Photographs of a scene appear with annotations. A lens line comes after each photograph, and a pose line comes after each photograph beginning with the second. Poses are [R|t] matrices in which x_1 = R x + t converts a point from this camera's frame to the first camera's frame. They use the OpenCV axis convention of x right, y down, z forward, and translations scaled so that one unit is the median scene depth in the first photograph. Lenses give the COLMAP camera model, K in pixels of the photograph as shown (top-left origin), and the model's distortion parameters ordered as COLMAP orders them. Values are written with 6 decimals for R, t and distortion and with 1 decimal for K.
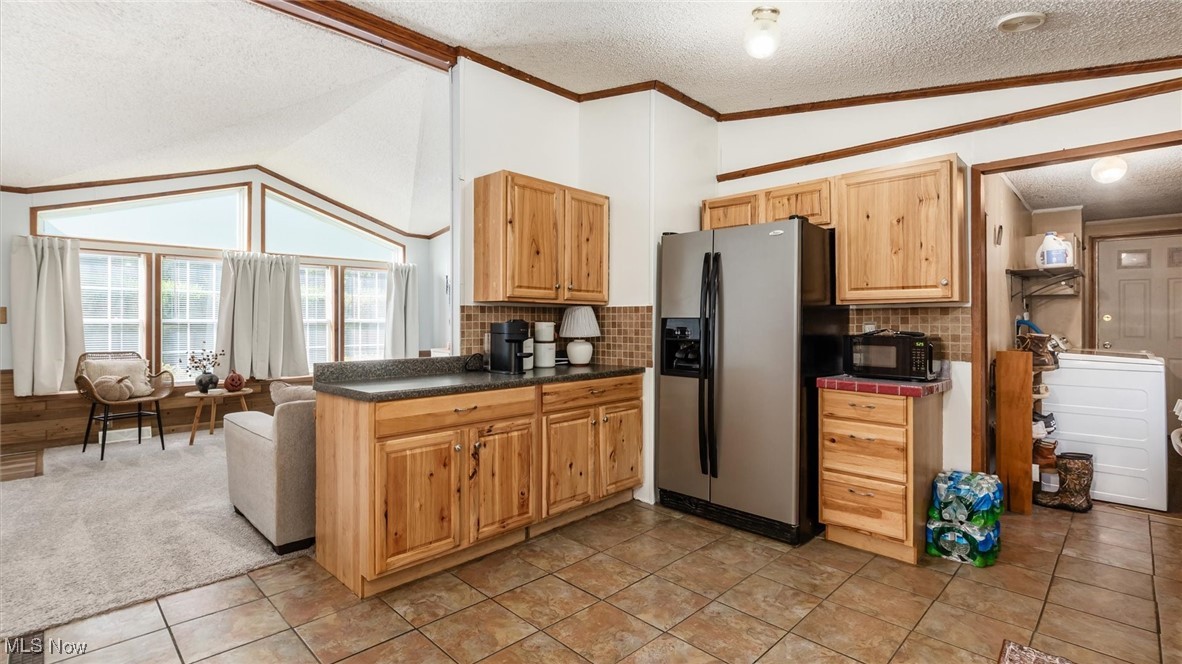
lens RADIAL K [[540.7, 0, 592.3], [0, 540.7, 318.4], [0, 0, 1]] dist [0.002103, -0.000622]
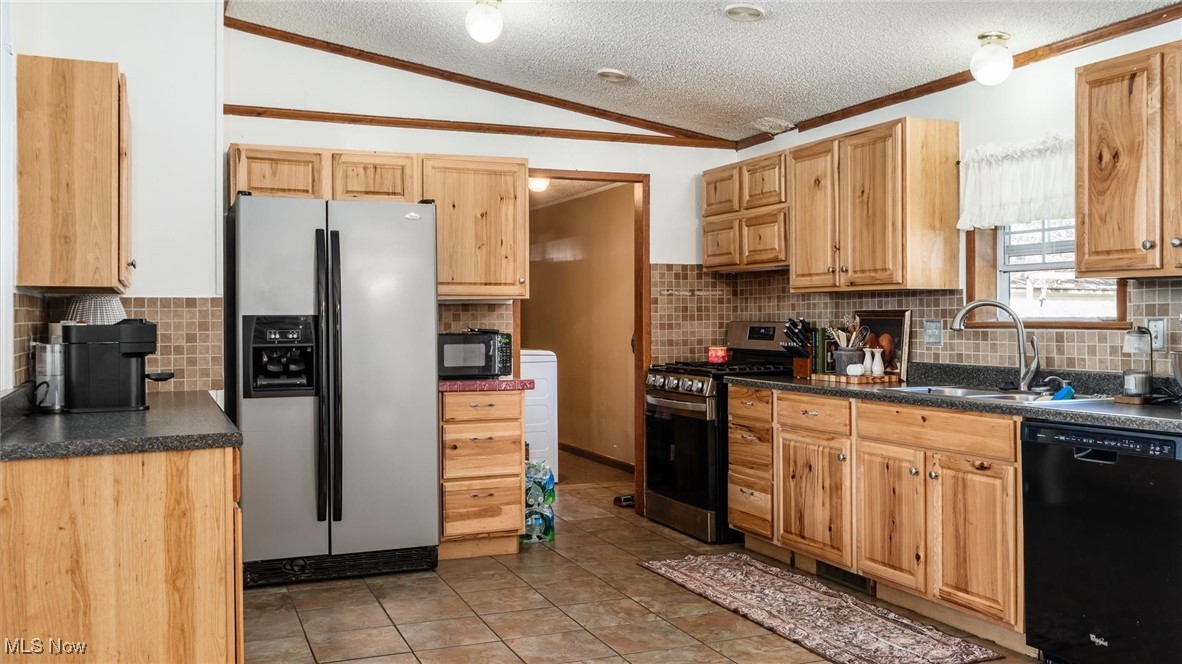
lens RADIAL K [[1017.8, 0, 591.6], [0, 1017.8, 320.6], [0, 0, 1]] dist [0.010502, 0.004767]
pose [[0.395200, -0.007181, 0.918567, -1.031712], [0.002165, 0.999974, 0.006886, -0.002719], [-0.918592, -0.000732, 0.395206, 0.092269]]
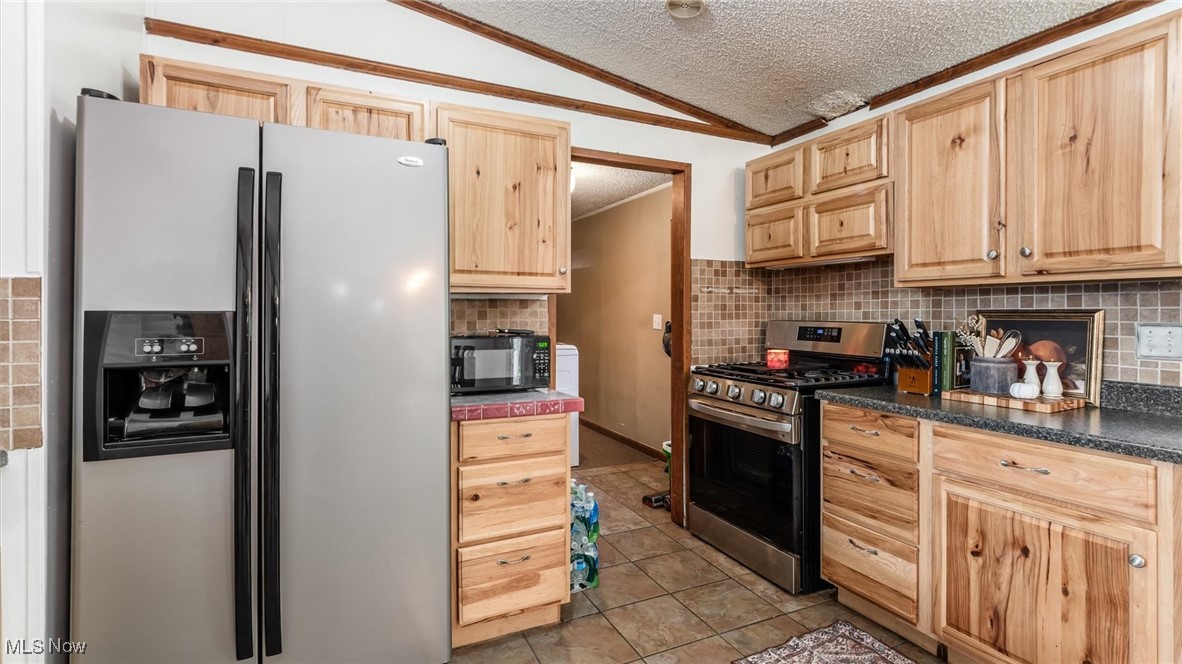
lens RADIAL K [[540.7, 0, 592.0], [0, 540.7, 314.9], [0, 0, 1]] dist [0.002103, -0.000622]
pose [[0.345455, -0.005115, 0.938421, -0.122725], [-0.004367, 0.999966, 0.007058, -0.003017], [-0.938425, -0.006536, 0.345421, 0.619724]]
